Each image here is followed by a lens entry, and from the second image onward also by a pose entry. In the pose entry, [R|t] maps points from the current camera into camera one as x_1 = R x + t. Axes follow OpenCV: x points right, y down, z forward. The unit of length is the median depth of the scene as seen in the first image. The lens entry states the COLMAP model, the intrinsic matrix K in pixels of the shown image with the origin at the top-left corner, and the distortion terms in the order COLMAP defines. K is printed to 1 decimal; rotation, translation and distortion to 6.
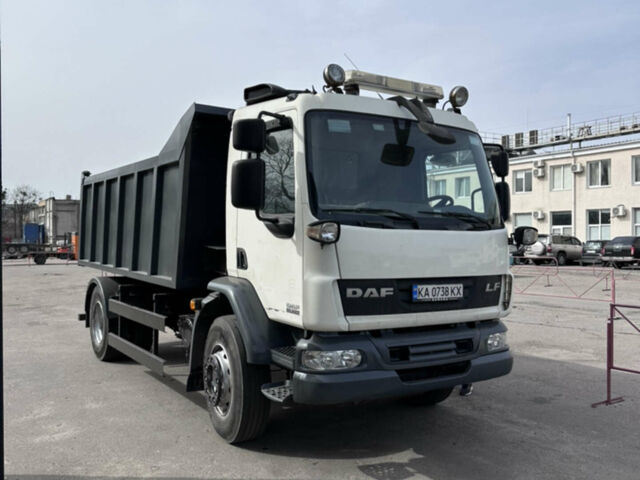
lens RADIAL K [[583.5, 0, 320.0], [0, 583.5, 240.0], [0, 0, 1]] dist [-0.007014, 0.431063]
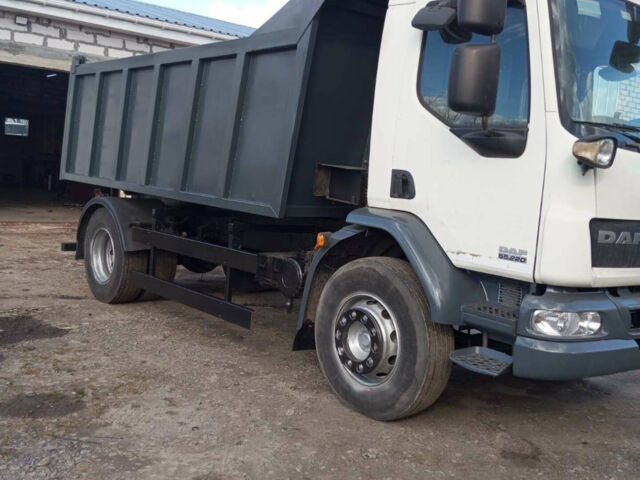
lens RADIAL K [[583.5, 0, 320.0], [0, 583.5, 240.0], [0, 0, 1]] dist [-0.007014, 0.431063]
pose [[0.981040, 0.040135, 0.189605, -0.430275], [-0.060591, 0.992797, 0.103357, 0.036828], [-0.184091, -0.112885, 0.976405, 0.314468]]
